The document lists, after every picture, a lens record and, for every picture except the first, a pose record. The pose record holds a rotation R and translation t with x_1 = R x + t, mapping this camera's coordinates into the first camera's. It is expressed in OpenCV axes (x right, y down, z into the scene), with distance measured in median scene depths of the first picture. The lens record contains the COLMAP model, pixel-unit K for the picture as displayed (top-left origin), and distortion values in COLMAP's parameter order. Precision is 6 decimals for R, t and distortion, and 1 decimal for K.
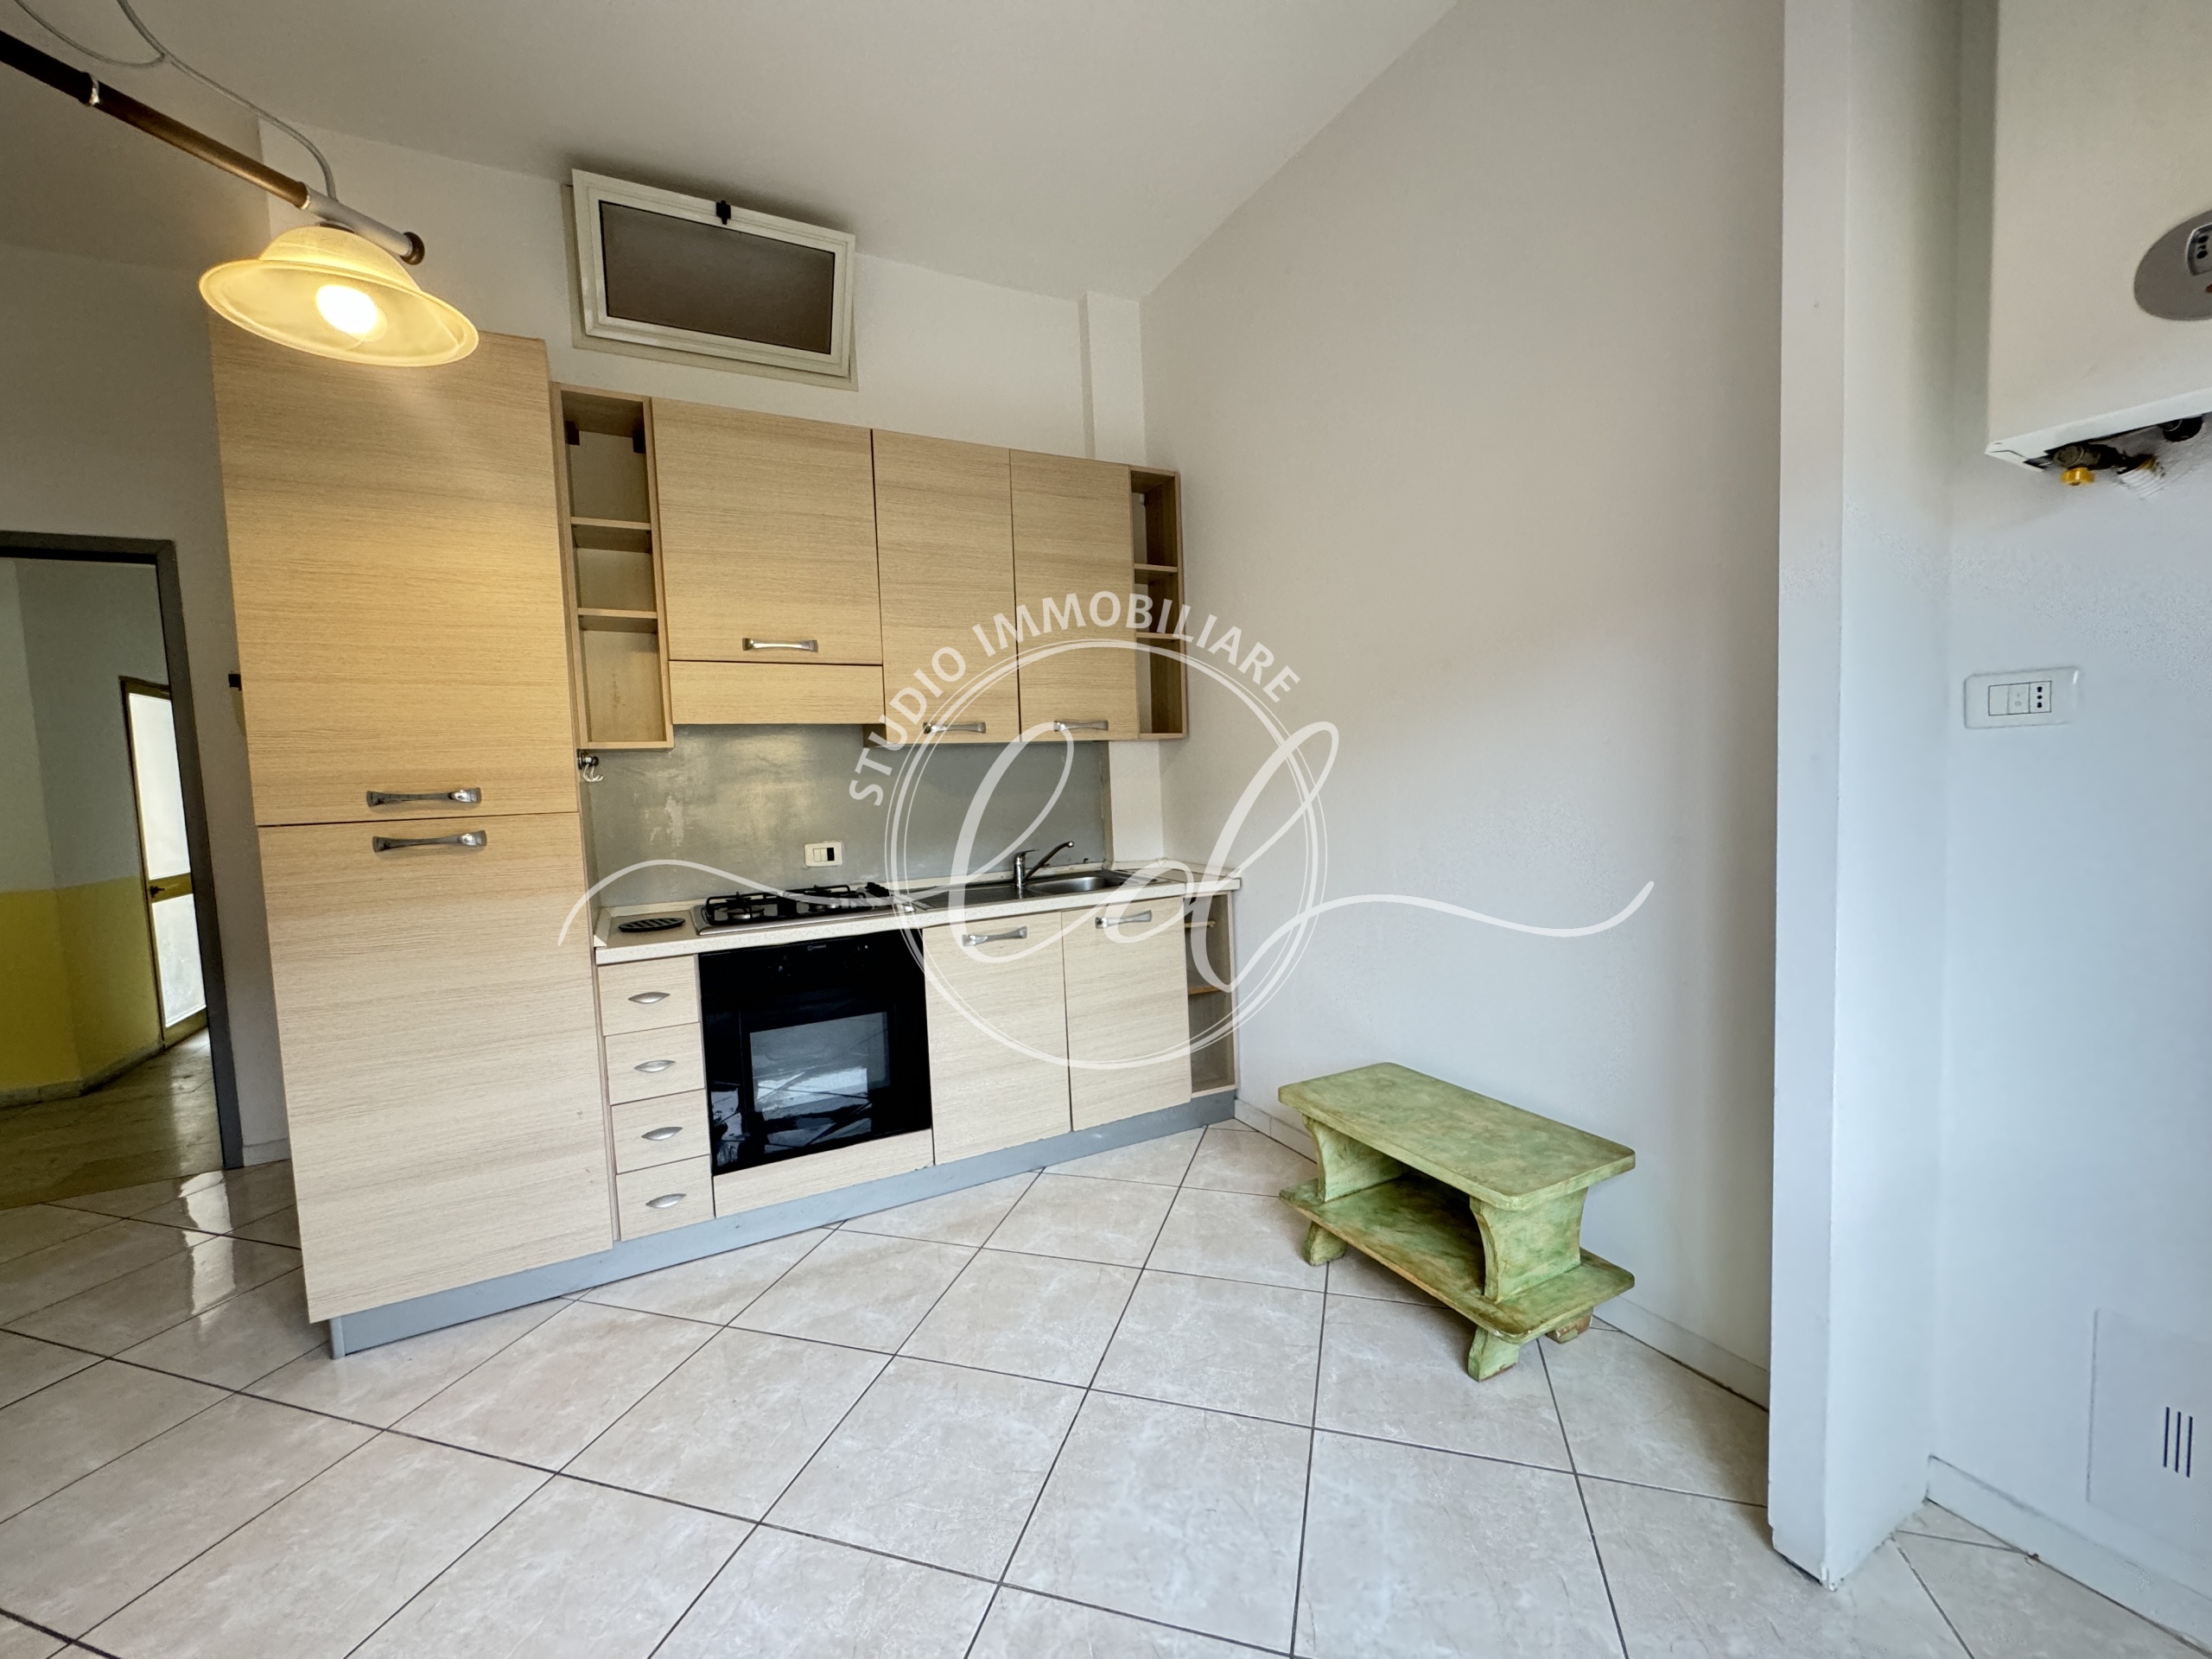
lens RADIAL K [[883.6, 0, 1104.9], [0, 883.6, 828.6], [0, 0, 1]] dist [-0.002682, 0.000241]
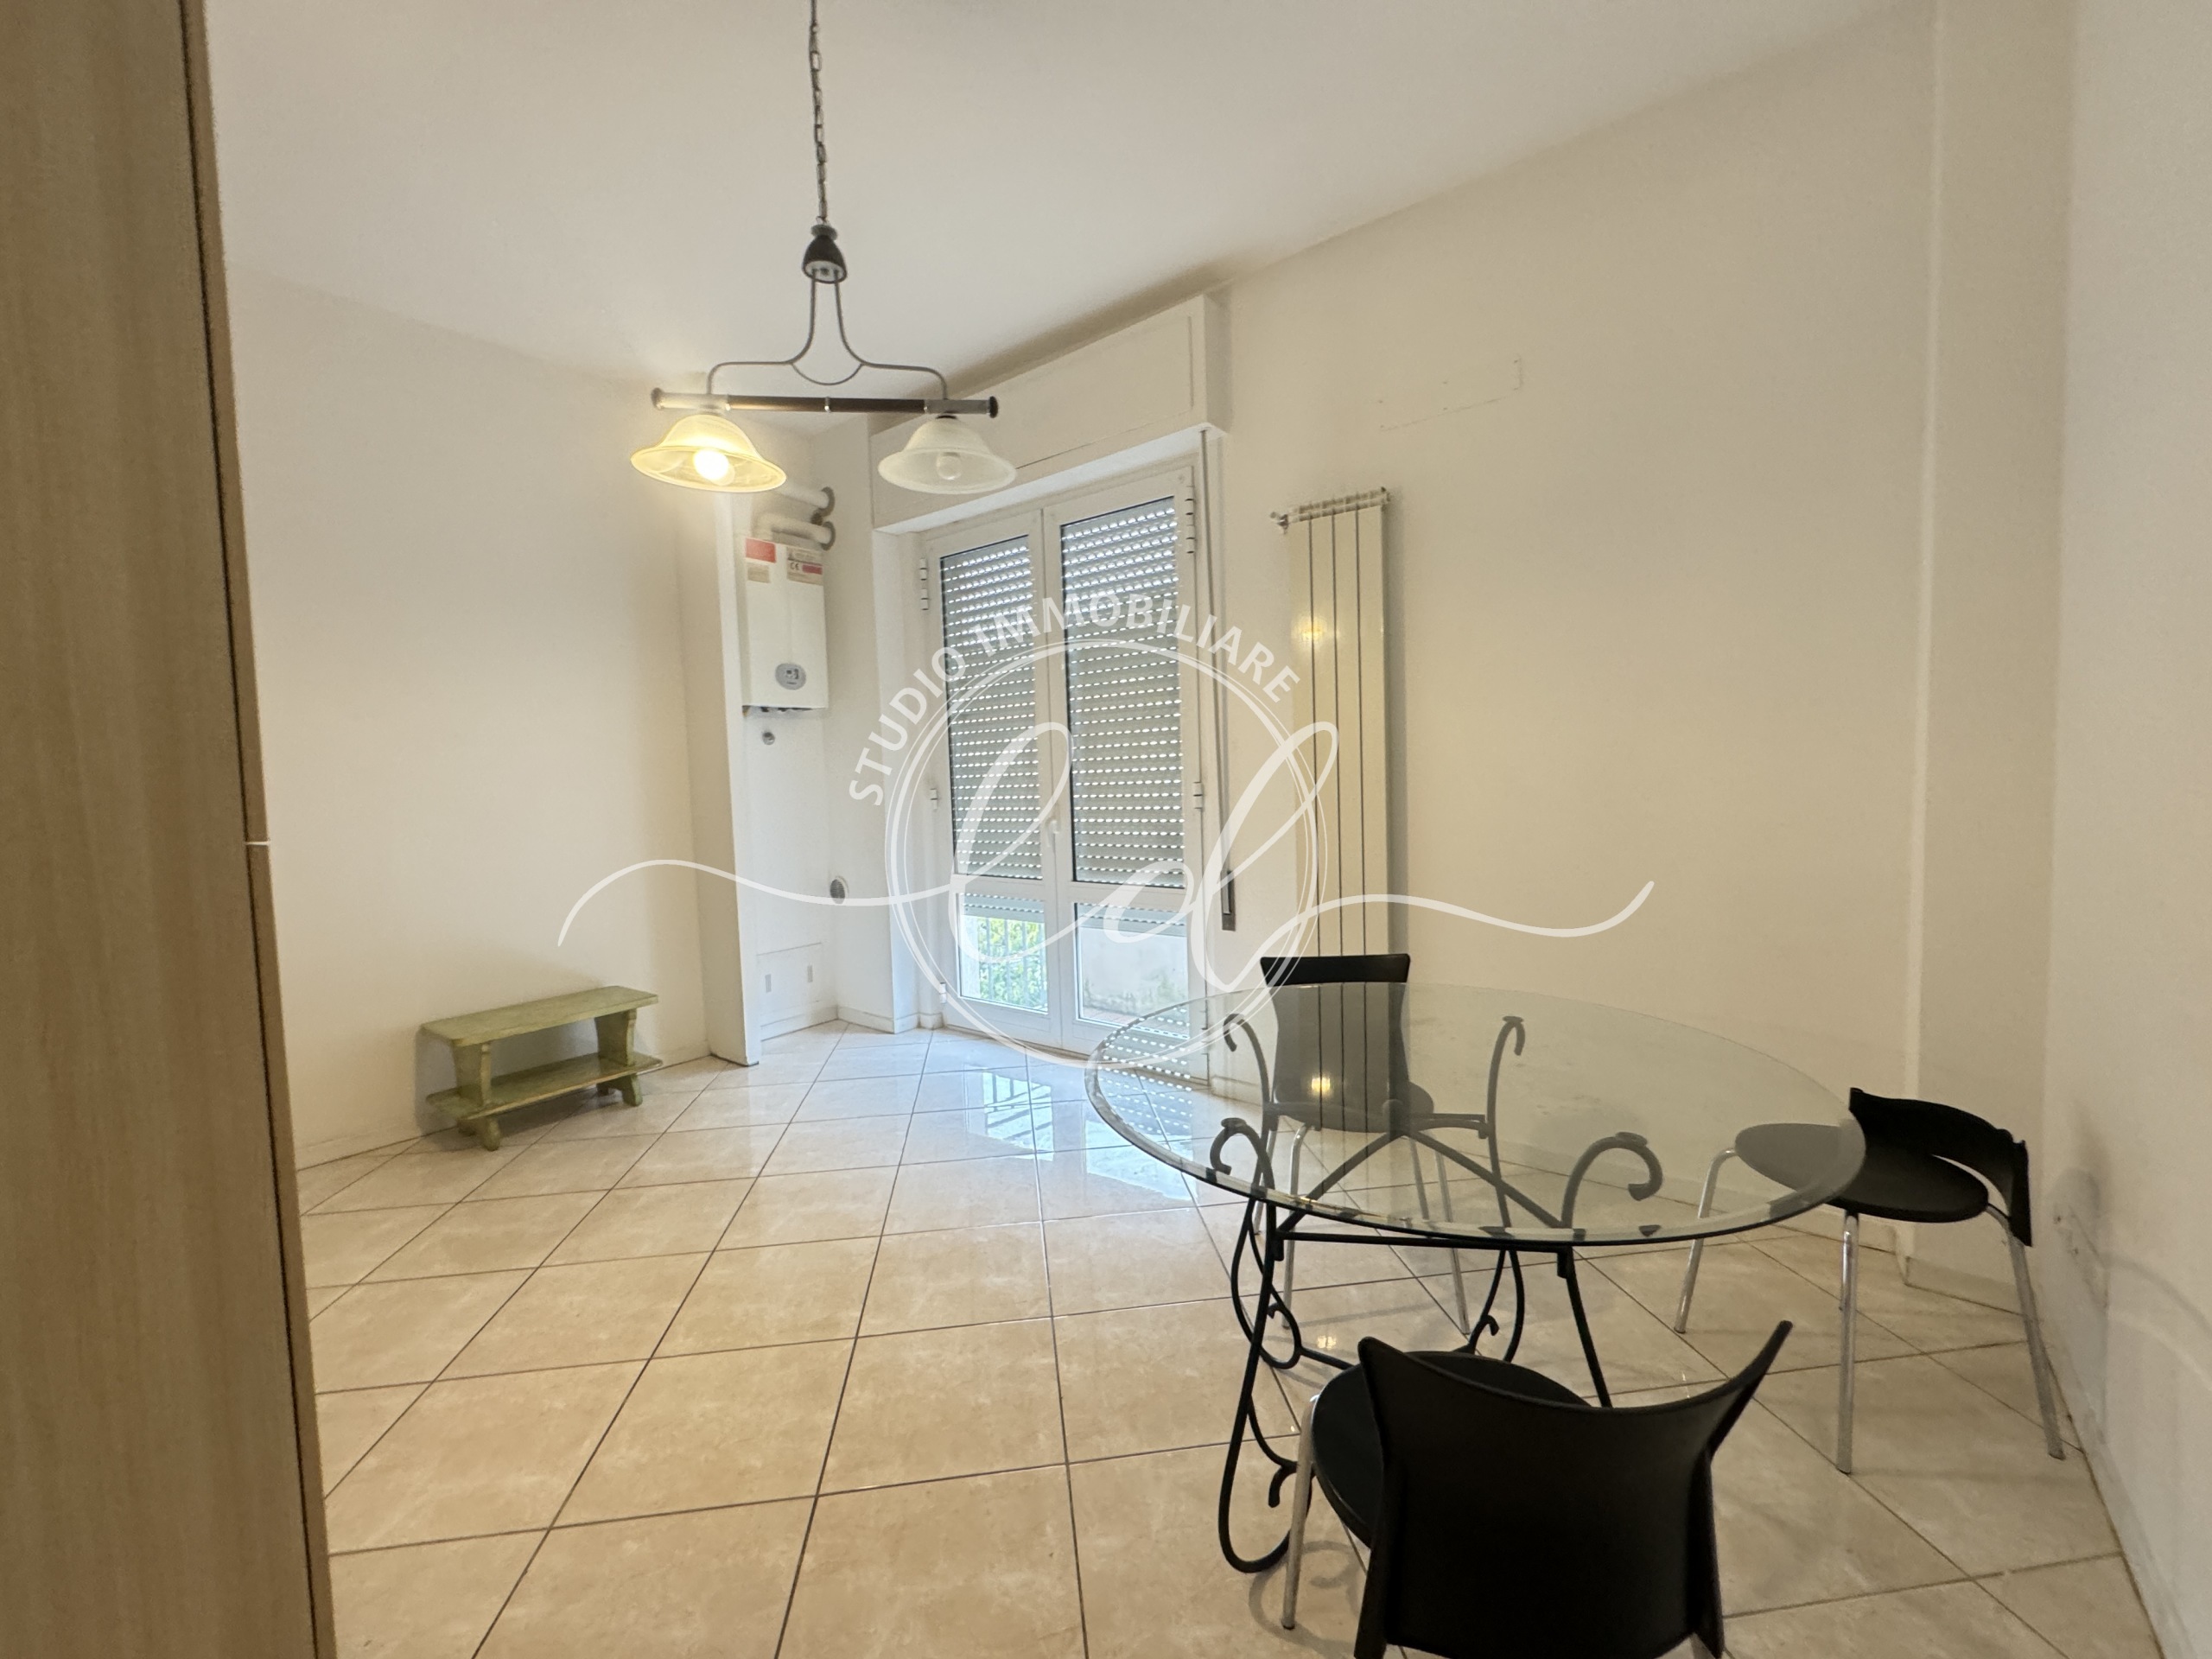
lens RADIAL K [[883.8, 0, 1106.7], [0, 883.8, 828.4], [0, 0, 1]] dist [-0.001804, 0.000194]
pose [[-0.405310, -0.002858, 0.914175, -1.560079], [0.109997, 0.992577, 0.051872, 0.018420], [-0.907538, 0.121581, -0.401987, 0.661642]]
